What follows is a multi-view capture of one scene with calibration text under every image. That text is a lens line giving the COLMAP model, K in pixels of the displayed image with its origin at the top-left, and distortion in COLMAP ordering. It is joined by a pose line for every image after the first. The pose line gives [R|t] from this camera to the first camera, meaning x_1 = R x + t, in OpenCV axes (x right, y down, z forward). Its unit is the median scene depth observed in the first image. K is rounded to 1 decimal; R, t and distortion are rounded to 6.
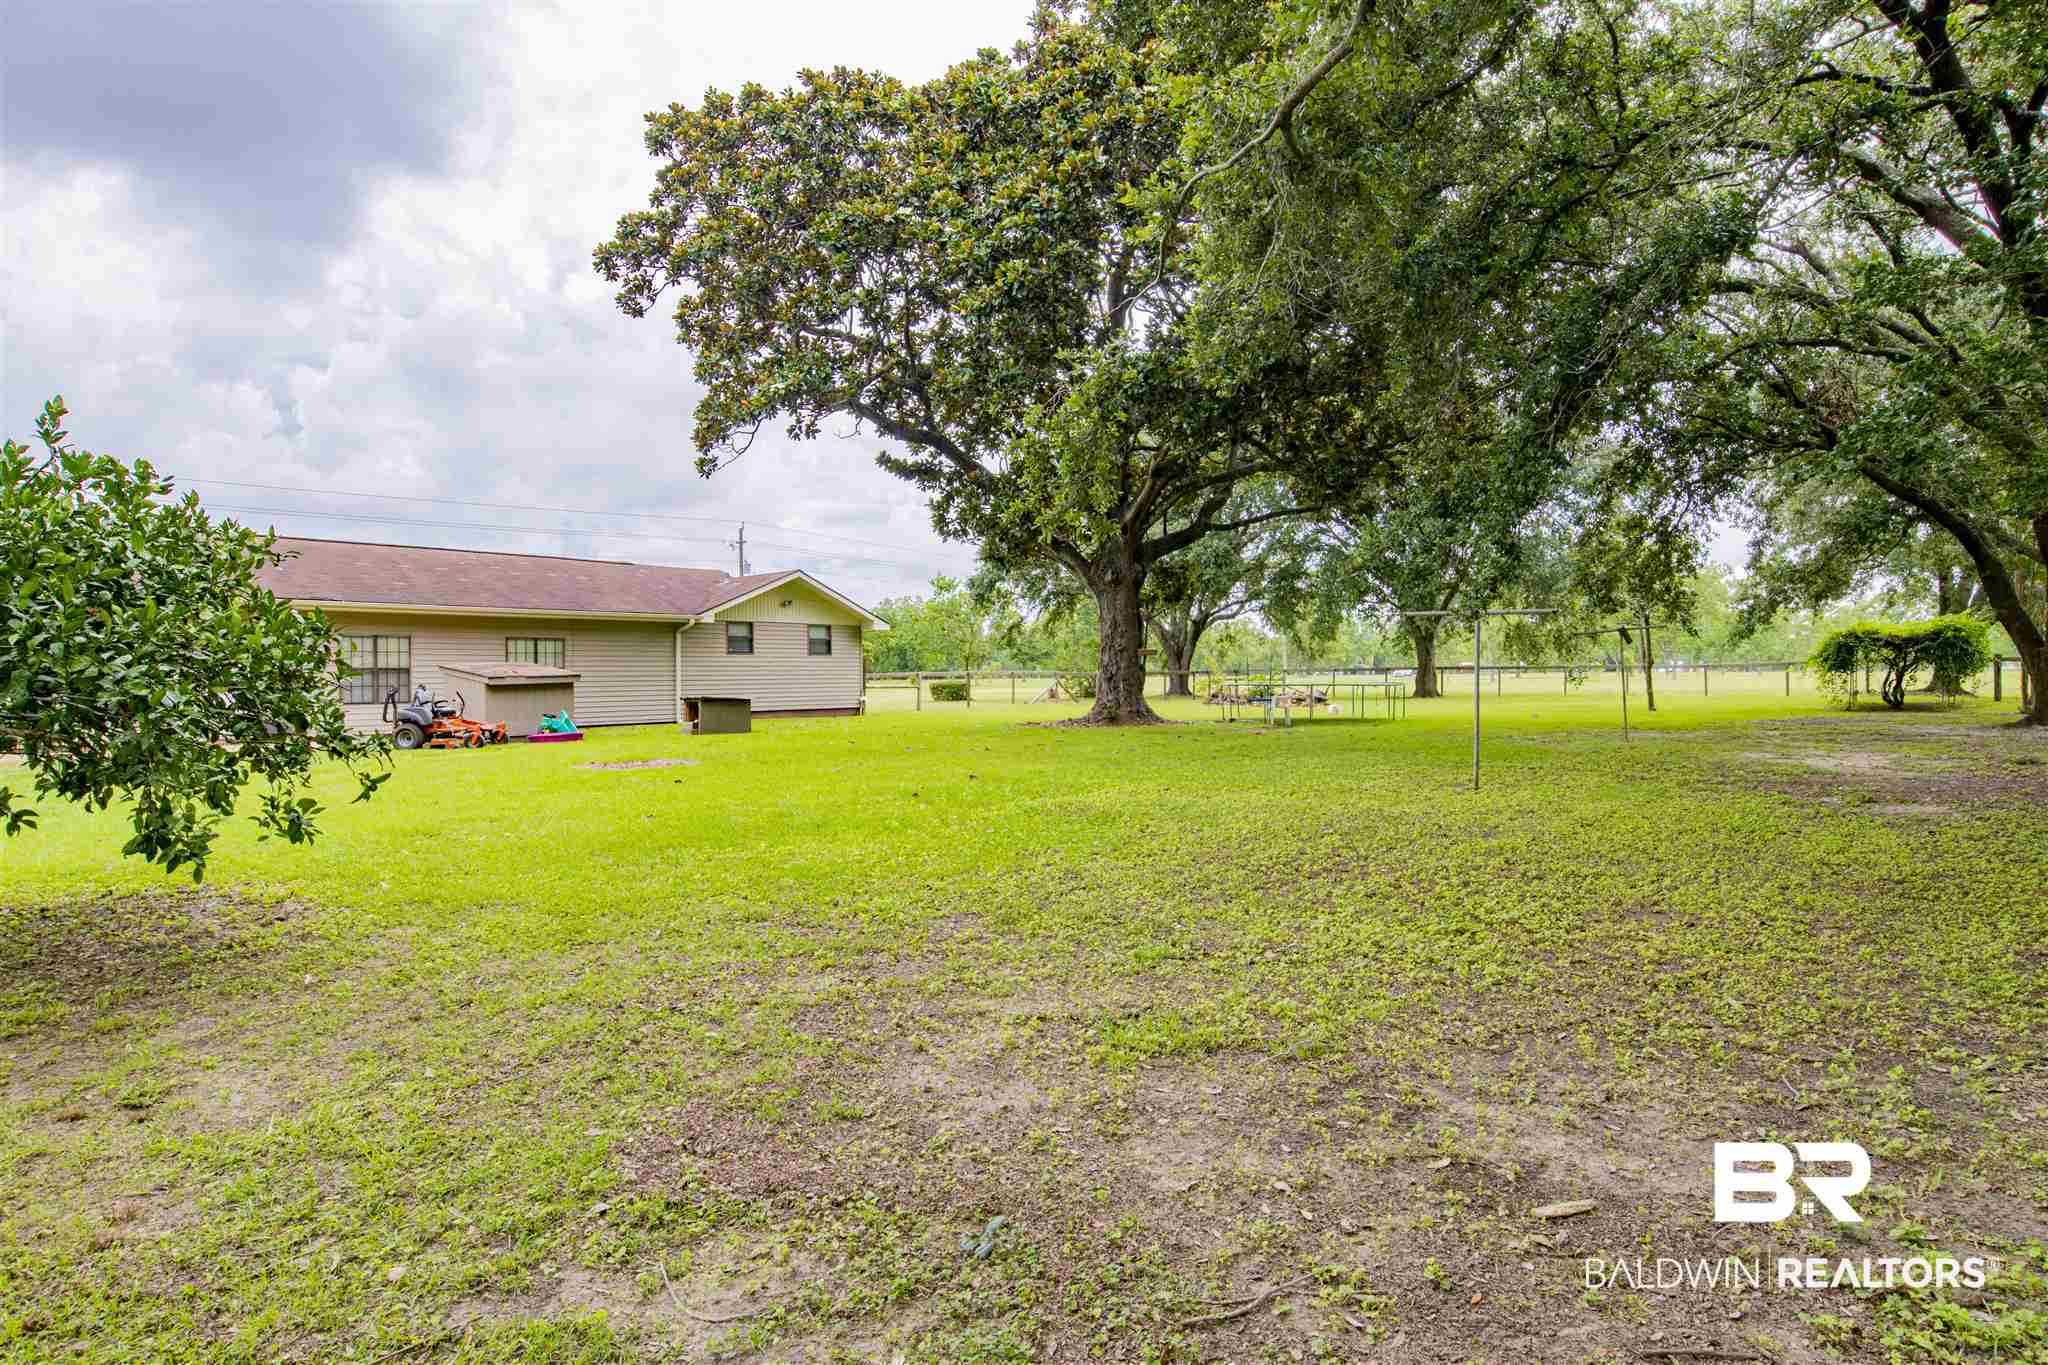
lens RADIAL K [[1116.1, 0, 1024.0], [0, 1116.1, 682.5], [0, 0, 1]] dist [-0.057679, 0.019775]
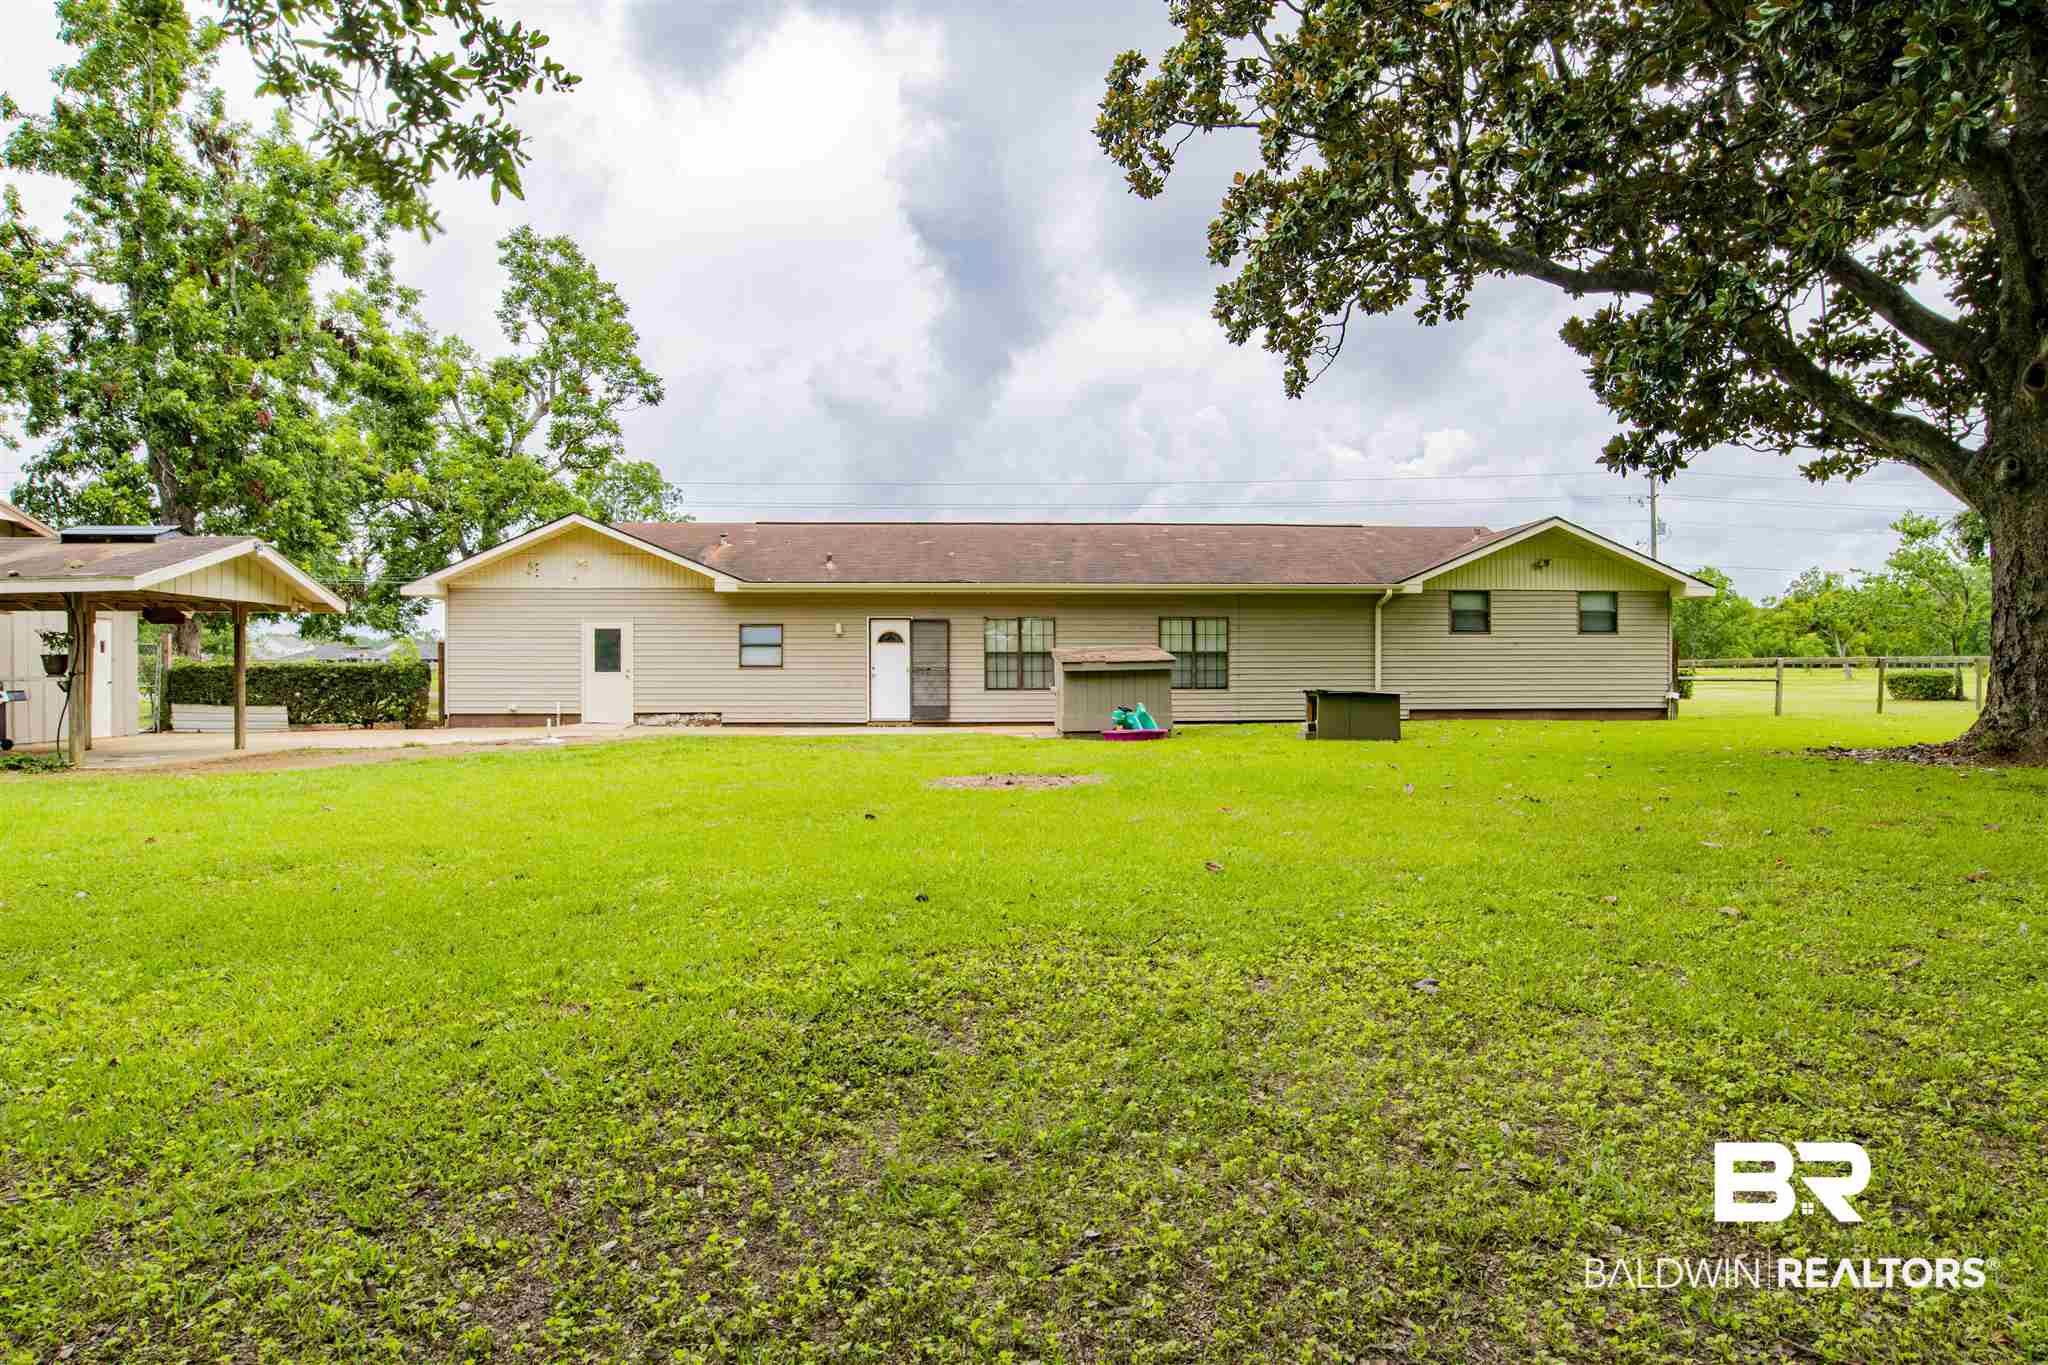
lens RADIAL K [[1154.4, 0, 1024.0], [0, 1154.4, 682.5], [0, 0, 1]] dist [-0.063962, 0.028802]
pose [[0.673328, 0.017698, -0.739132, 0.136363], [-0.007621, 0.999826, 0.016997, -0.003434], [0.739305, -0.005812, 0.673346, 0.285421]]
